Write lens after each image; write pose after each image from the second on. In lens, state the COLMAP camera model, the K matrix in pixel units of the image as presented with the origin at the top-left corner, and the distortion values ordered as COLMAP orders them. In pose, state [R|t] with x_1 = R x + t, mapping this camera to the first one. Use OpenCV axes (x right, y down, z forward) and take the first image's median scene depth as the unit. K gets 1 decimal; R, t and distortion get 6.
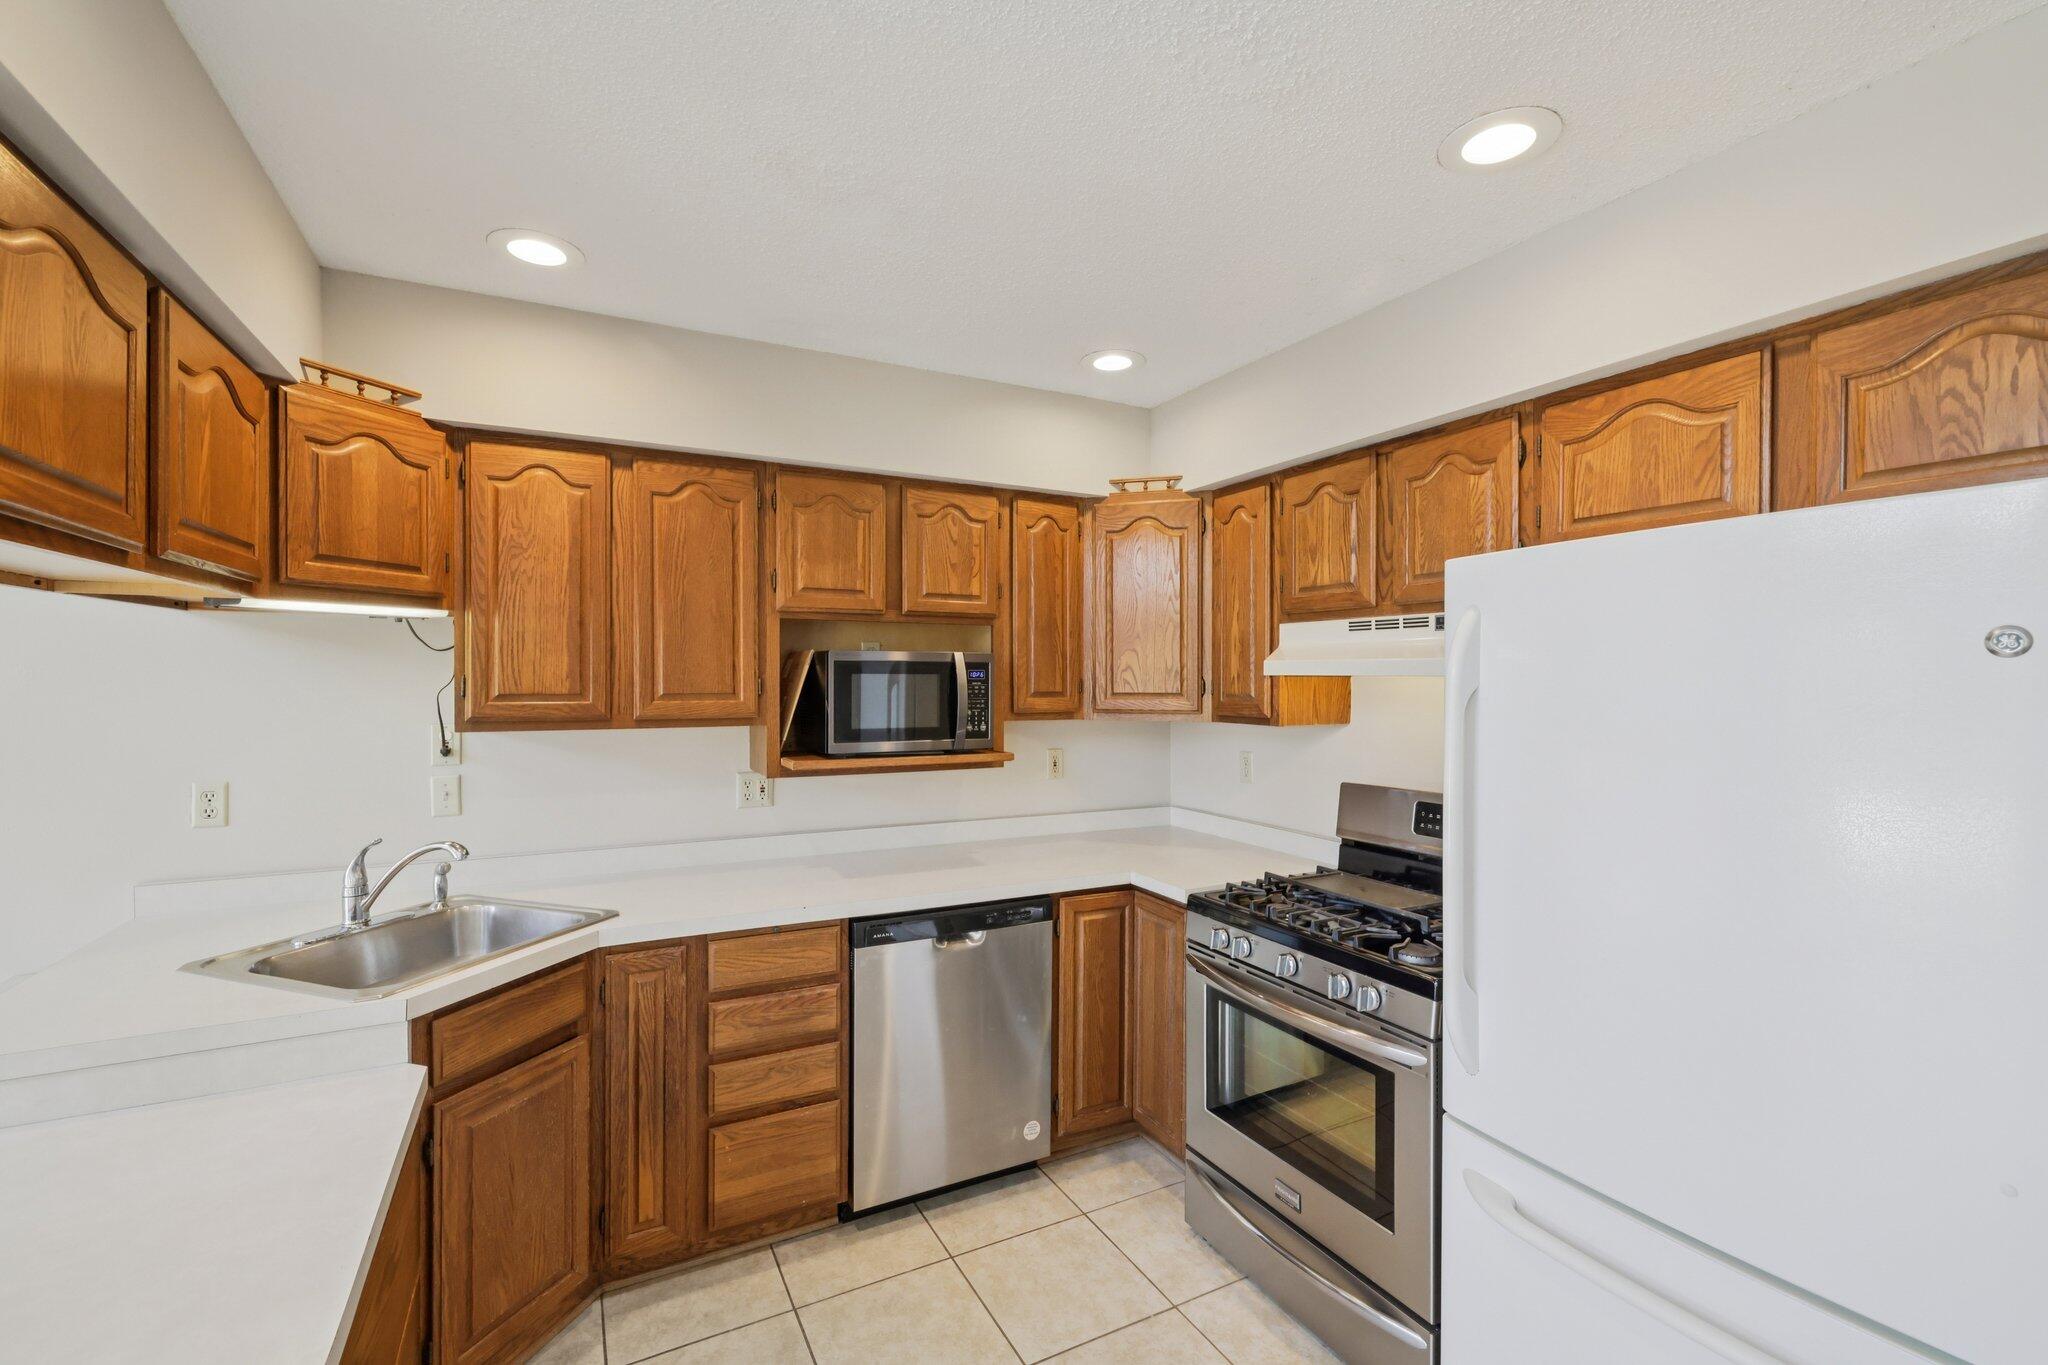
lens RADIAL K [[875.3, 0, 1011.4], [0, 875.3, 683.2], [0, 0, 1]] dist [-0.001050, 0.000921]
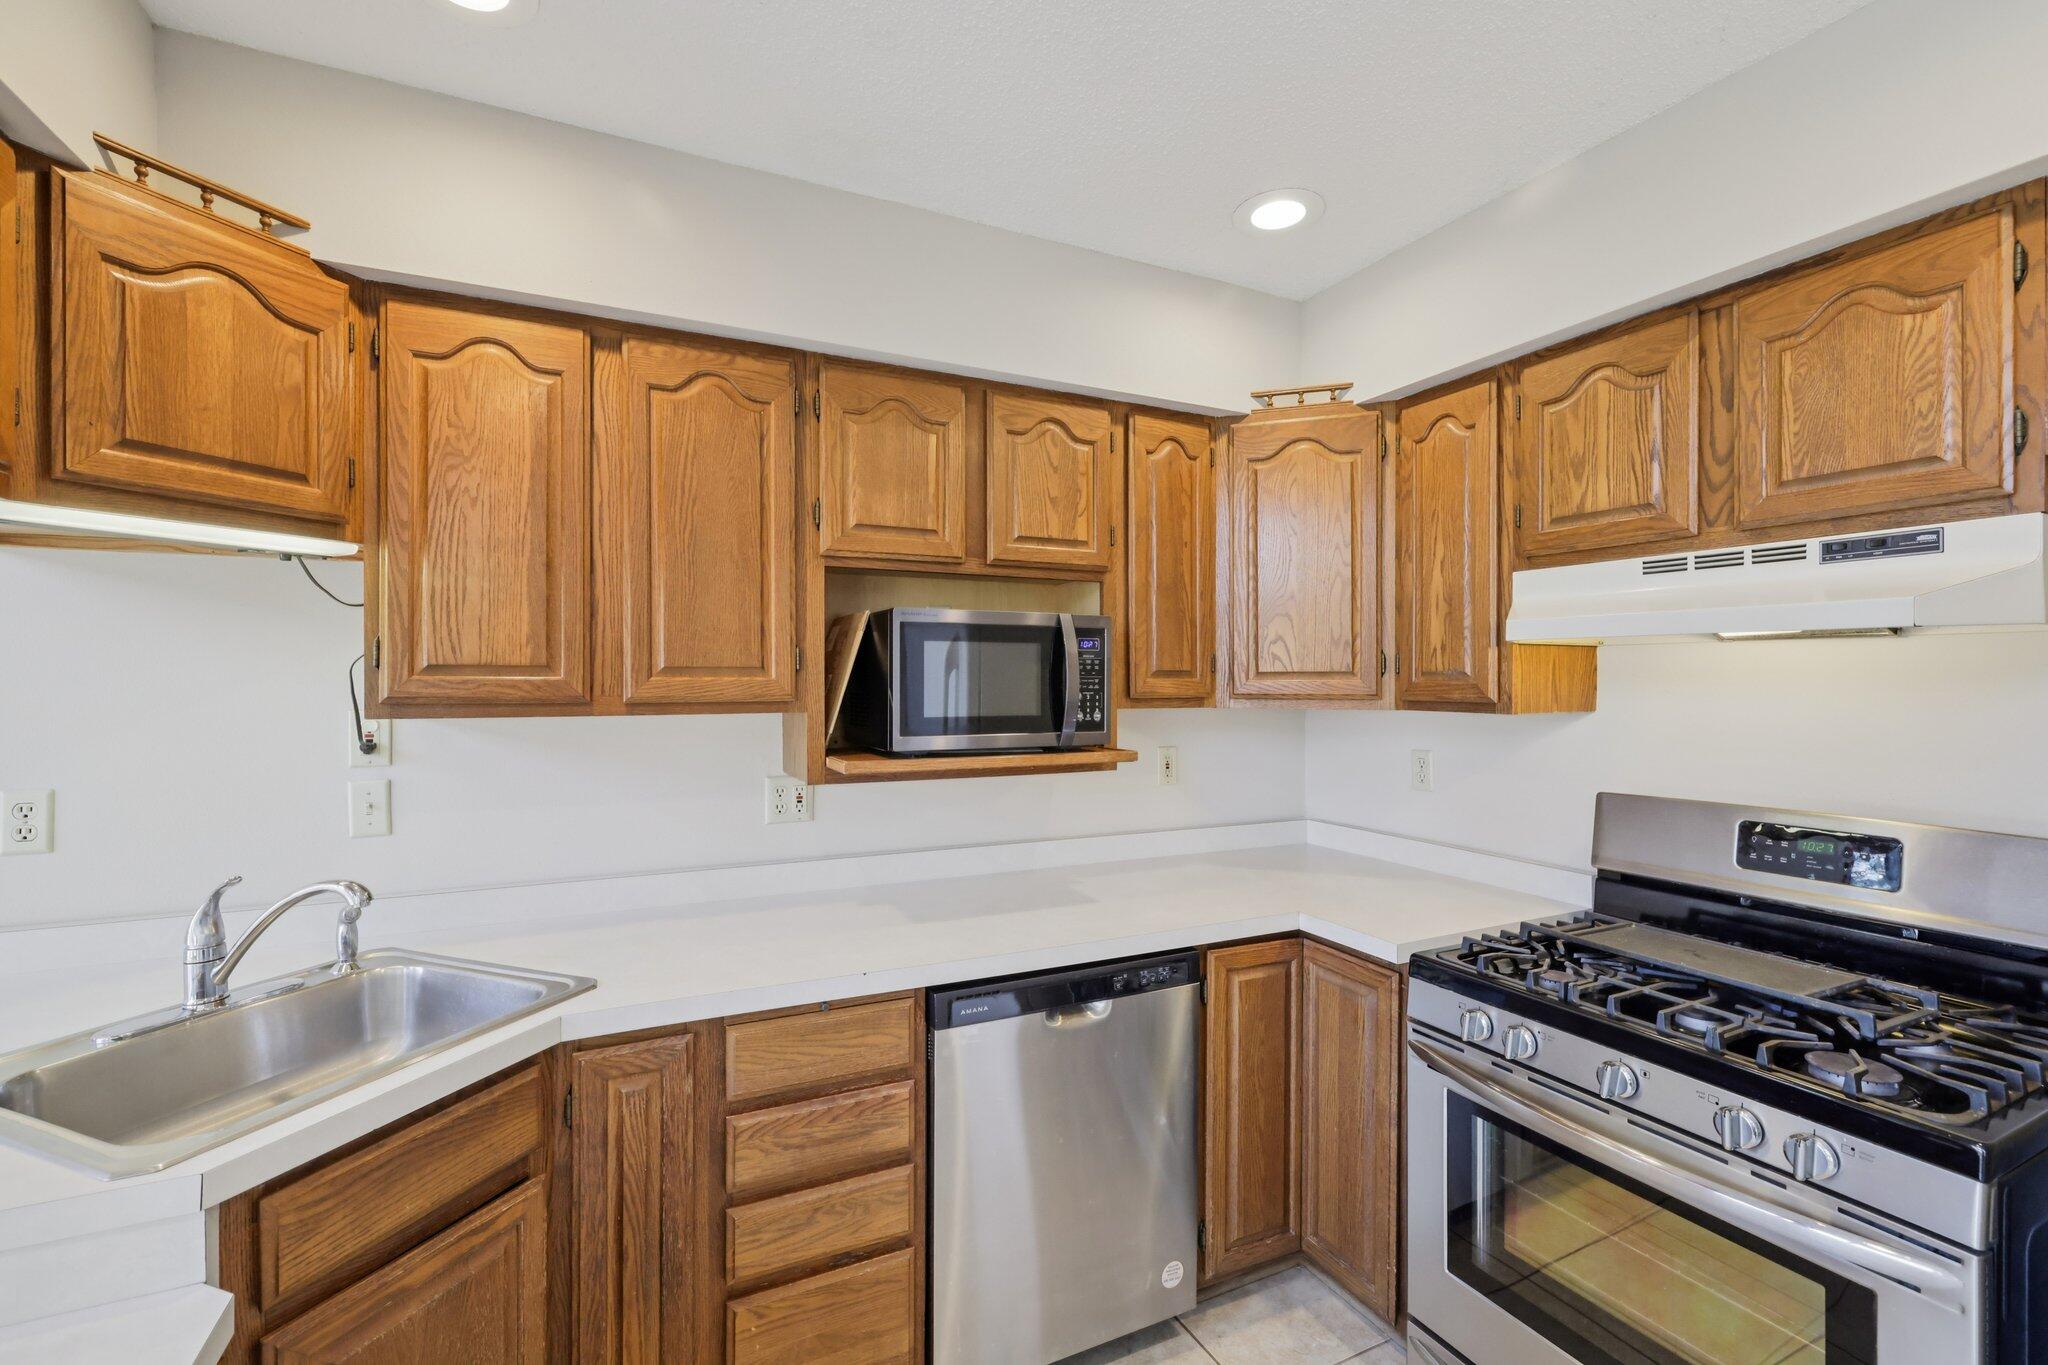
lens RADIAL K [[875.3, 0, 1008.9], [0, 875.3, 682.2], [0, 0, 1]] dist [-0.001050, 0.000921]
pose [[0.999566, -0.001229, -0.029448, -0.096878], [0.001144, 0.999995, -0.002925, 0.027281], [0.029451, 0.002890, 0.999562, 0.297241]]
